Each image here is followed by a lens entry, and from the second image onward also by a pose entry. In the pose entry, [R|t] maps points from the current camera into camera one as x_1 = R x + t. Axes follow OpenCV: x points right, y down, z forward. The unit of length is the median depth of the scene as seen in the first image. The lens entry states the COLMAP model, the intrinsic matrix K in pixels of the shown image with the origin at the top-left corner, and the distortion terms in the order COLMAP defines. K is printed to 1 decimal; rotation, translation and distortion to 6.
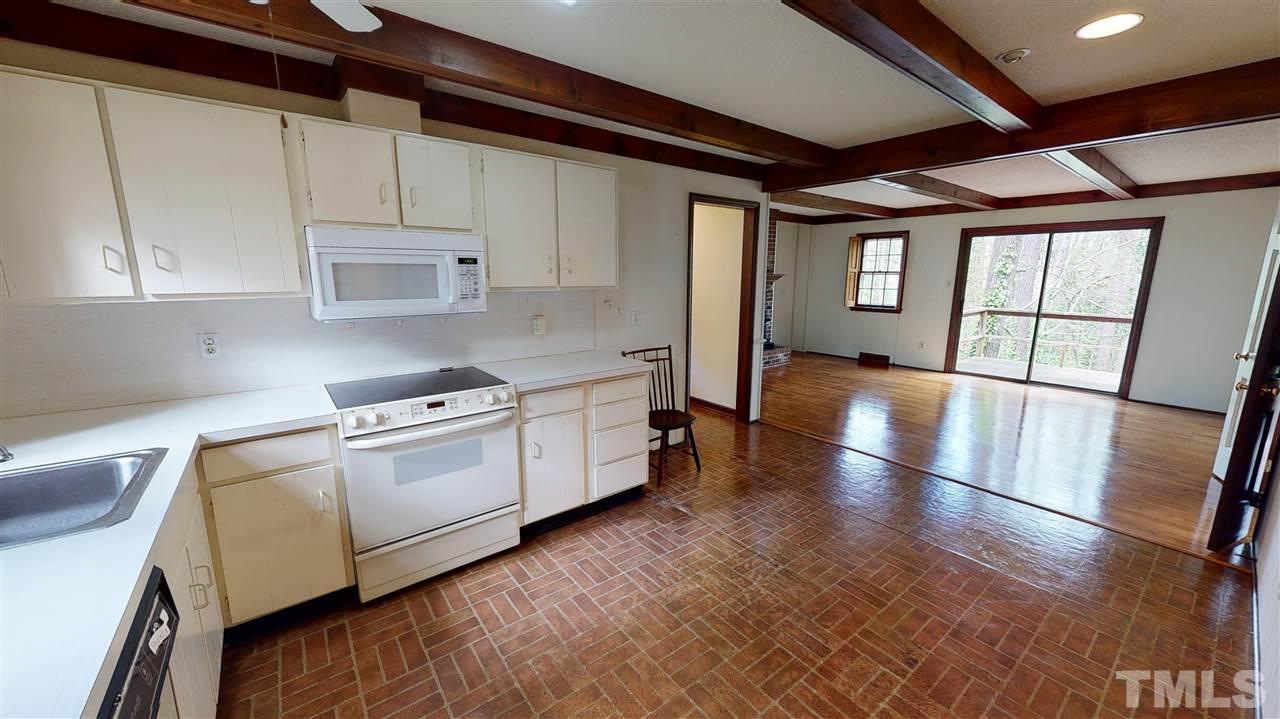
lens RADIAL K [[468.2, 0, 640.0], [0, 468.2, 362.4], [0, 0, 1]] dist [-0.000551, 0.000175]
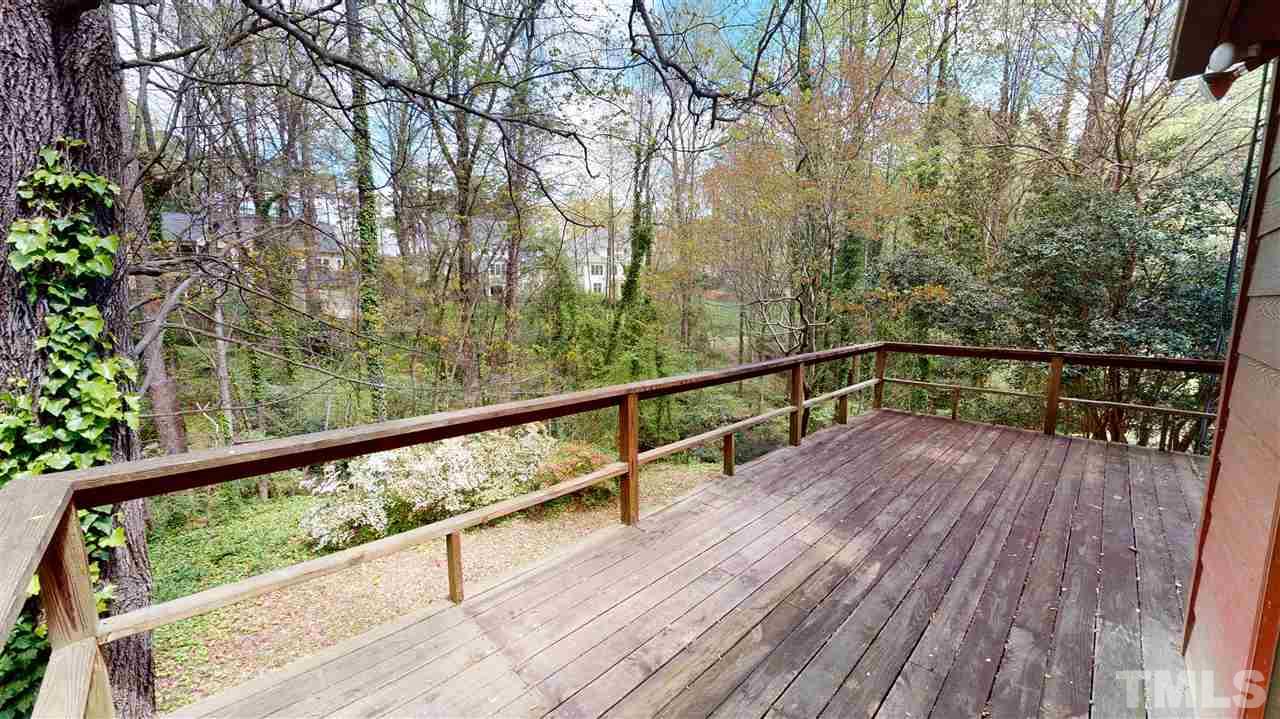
lens RADIAL K [[468.2, 0, 640.0], [0, 468.2, 362.4], [0, 0, 1]] dist [-0.000551, 0.000175]
pose [[-0.119849, -0.129416, 0.984321, 1.823415], [0.191208, 0.969896, 0.150801, -0.460517], [-0.974205, 0.206283, -0.091496, 2.630077]]
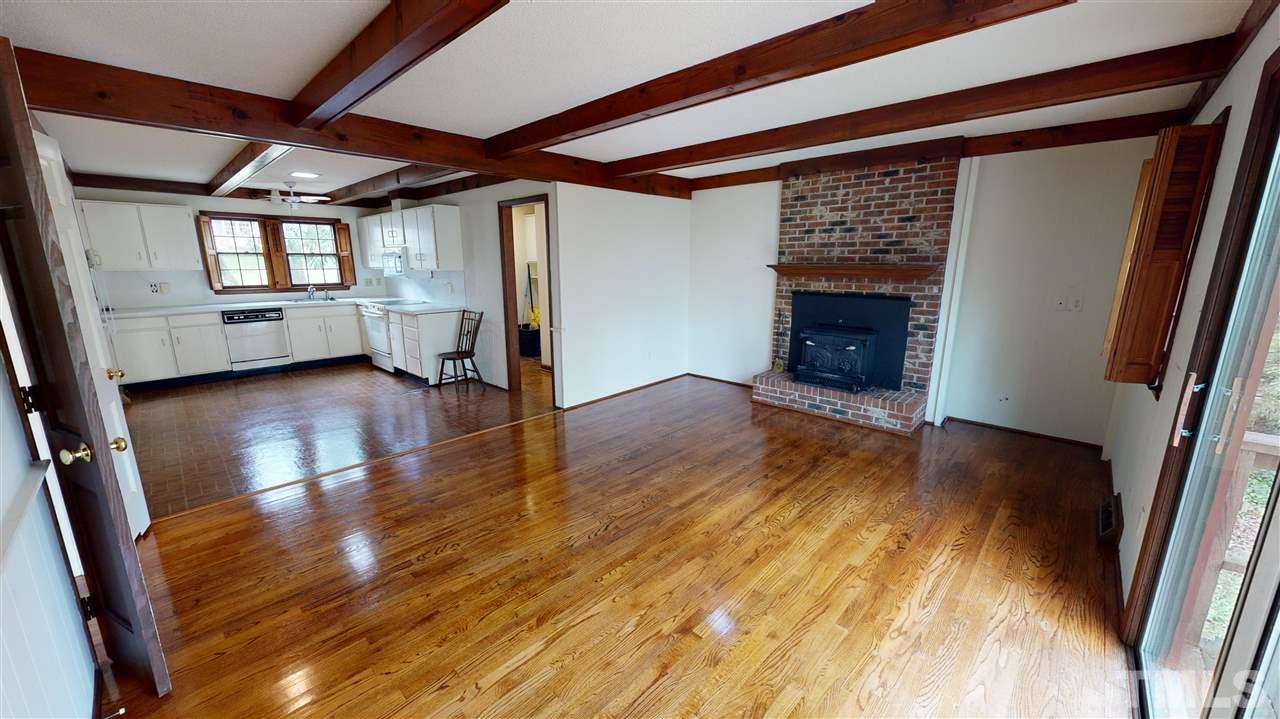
lens RADIAL K [[468.2, 0, 640.0], [0, 468.2, 362.4], [0, 0, 1]] dist [-0.000551, 0.000175]
pose [[0.147311, 0.207553, -0.967068, 2.179324], [-0.187787, 0.965821, 0.178680, -0.328204], [0.971100, 0.155282, 0.181252, 1.713198]]
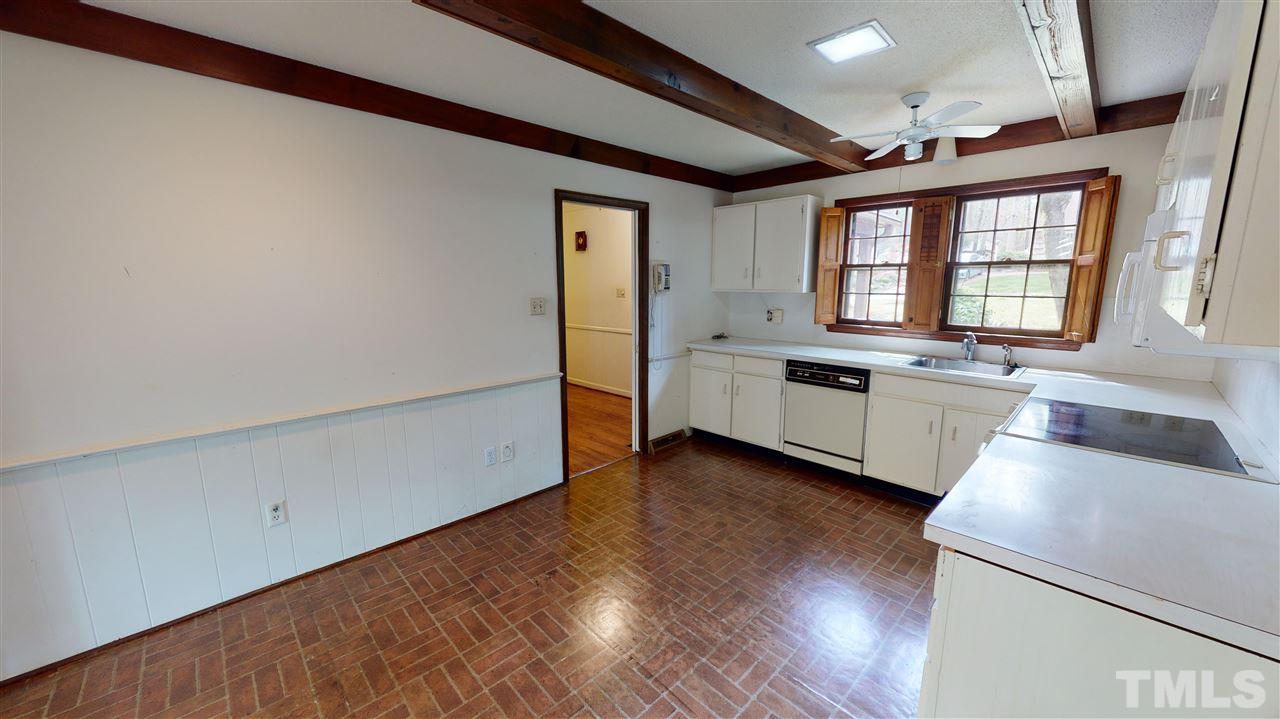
lens RADIAL K [[468.2, 0, 640.0], [0, 468.2, 362.4], [0, 0, 1]] dist [-0.000551, 0.000175]
pose [[-0.993871, 0.021014, -0.108529, 0.316210], [-0.018881, 0.935073, 0.353953, -0.265890], [0.108920, 0.353833, -0.928945, 1.391441]]
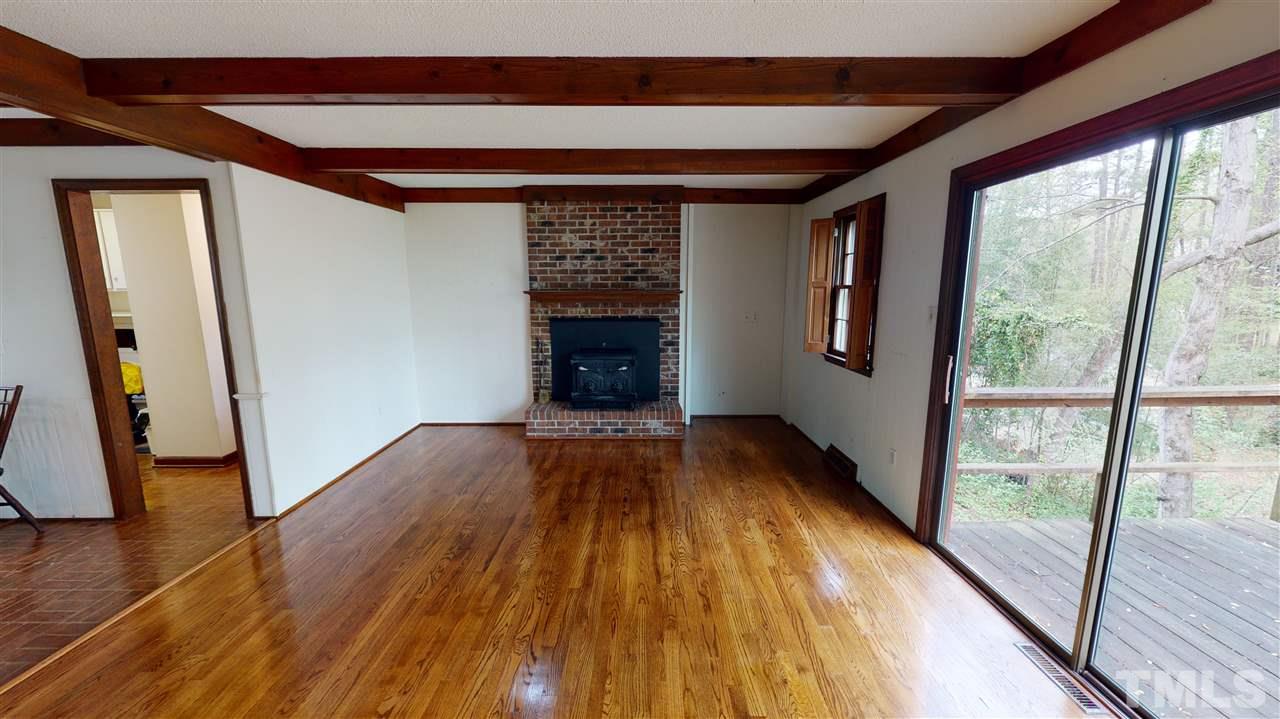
lens RADIAL K [[468.2, 0, 640.0], [0, 468.2, 362.4], [0, 0, 1]] dist [-0.000551, 0.000175]
pose [[0.790557, 0.095151, -0.604951, 1.798726], [-0.114234, 0.993429, 0.006971, -0.266009], [0.601639, 0.063595, 0.796232, 1.383955]]
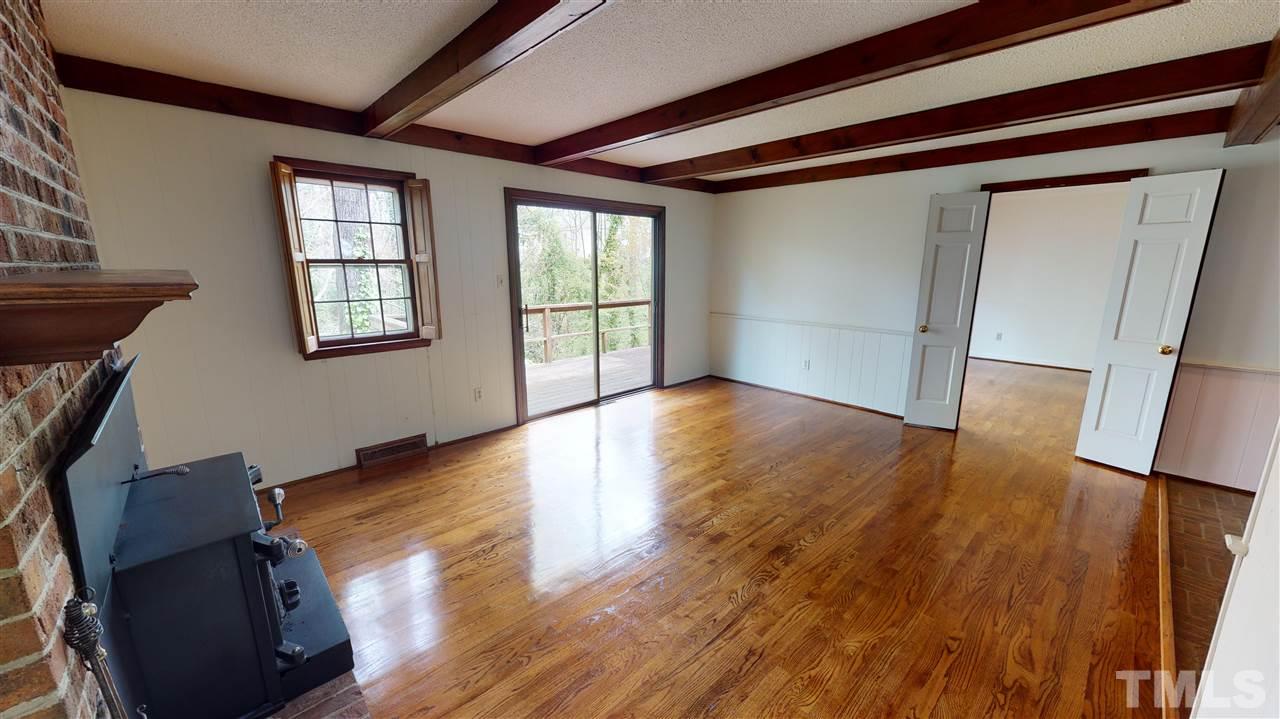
lens RADIAL K [[468.2, 0, 640.0], [0, 468.2, 362.4], [0, 0, 1]] dist [-0.000551, 0.000175]
pose [[-0.098083, -0.207648, 0.973274, 0.136829], [0.187719, 0.956573, 0.223003, -0.428953], [-0.977313, 0.204575, -0.054844, 2.238887]]
